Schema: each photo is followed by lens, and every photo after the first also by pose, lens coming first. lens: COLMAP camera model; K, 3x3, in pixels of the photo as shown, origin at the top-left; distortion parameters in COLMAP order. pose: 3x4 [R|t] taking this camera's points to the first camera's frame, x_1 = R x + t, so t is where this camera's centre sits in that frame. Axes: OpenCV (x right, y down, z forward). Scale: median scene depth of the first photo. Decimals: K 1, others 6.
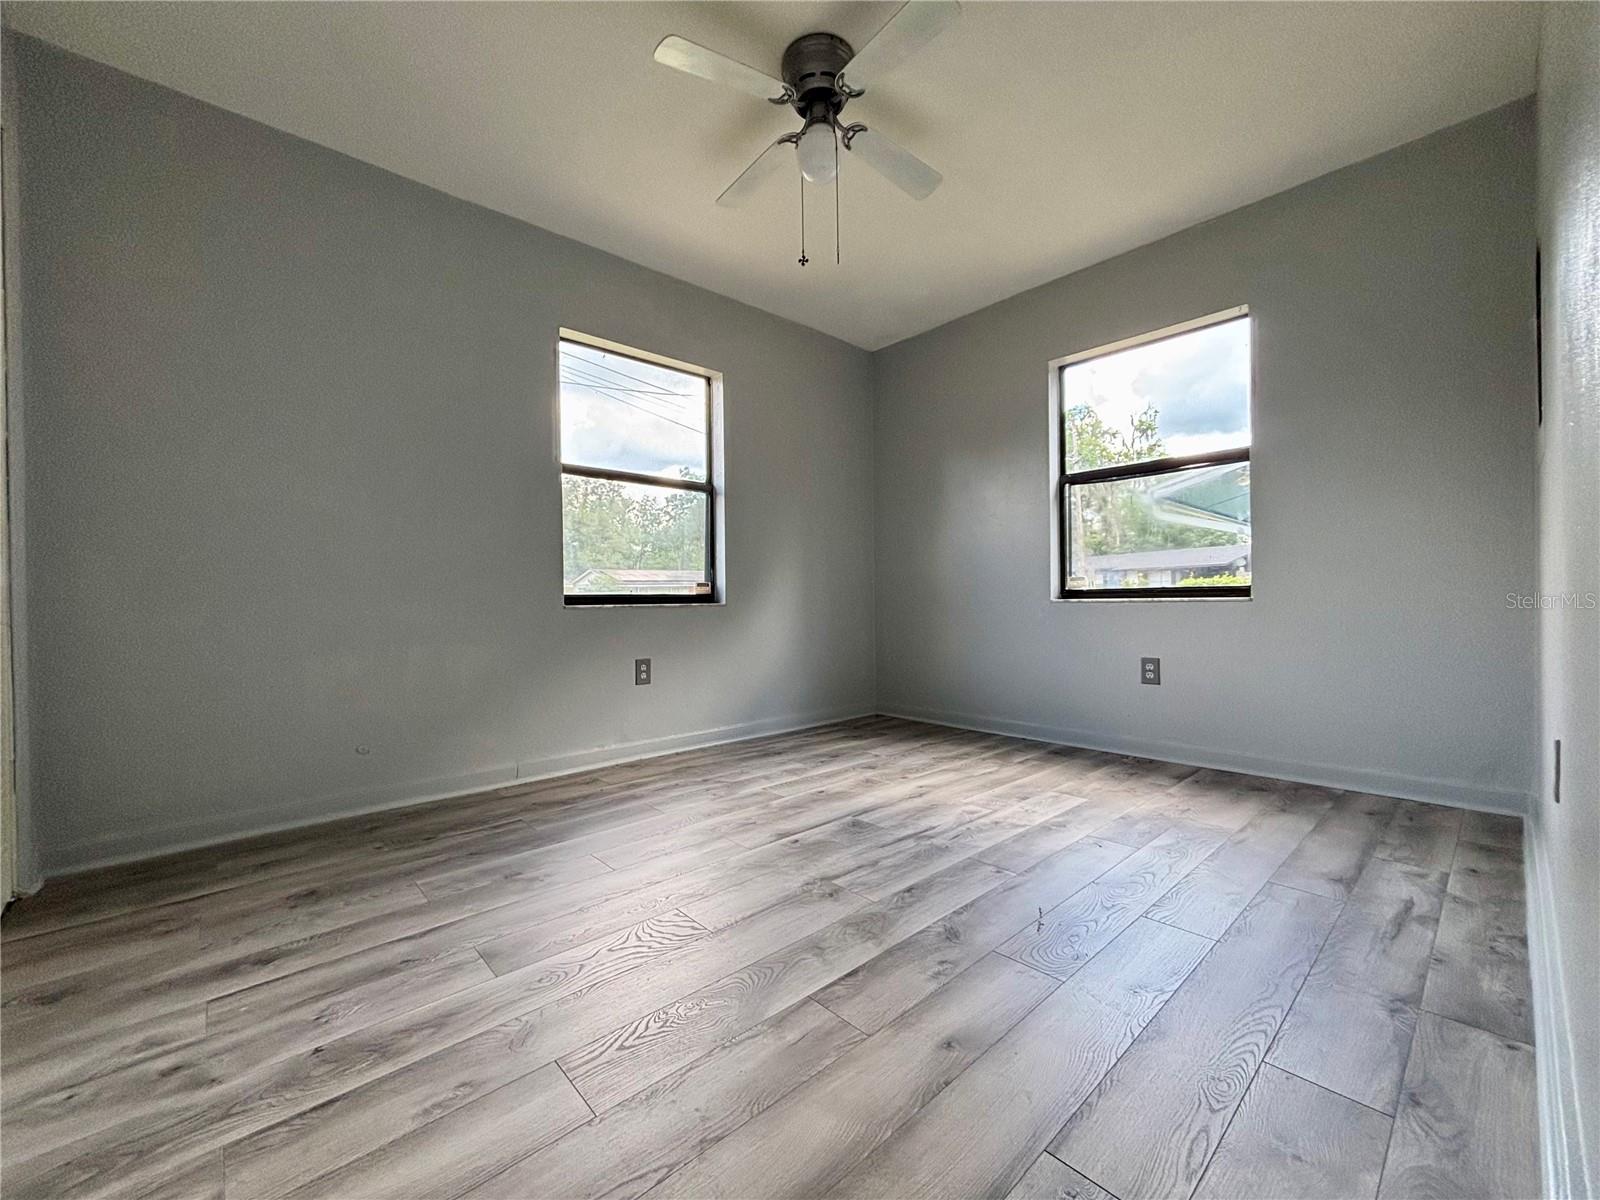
lens RADIAL K [[642.3, 0, 795.9], [0, 642.3, 596.6], [0, 0, 1]] dist [0.000261, -0.000195]
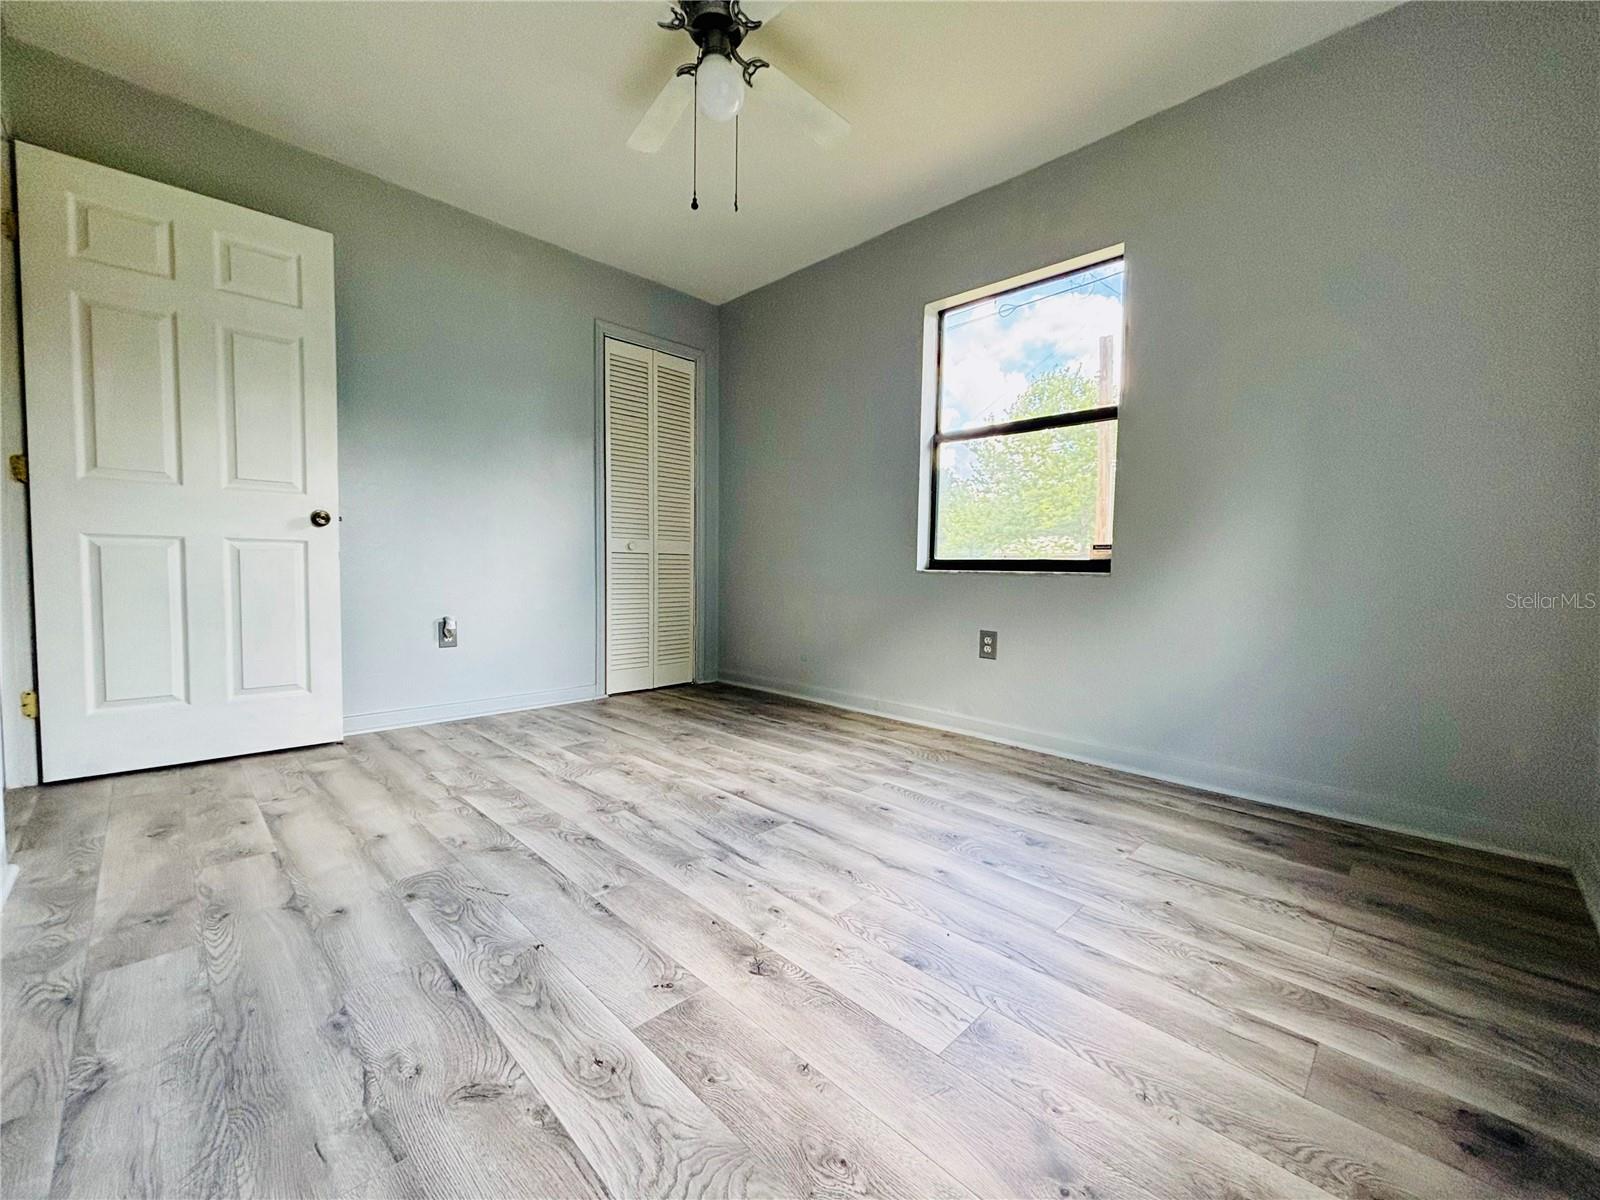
lens RADIAL K [[642.3, 0, 796.7], [0, 642.3, 593.8], [0, 0, 1]] dist [0.000261, -0.000195]
pose [[0.059503, 0.058563, -0.996509, 0.871076], [-0.011256, 0.998253, 0.057994, -0.006127], [0.998165, 0.007765, 0.060058, 0.905521]]
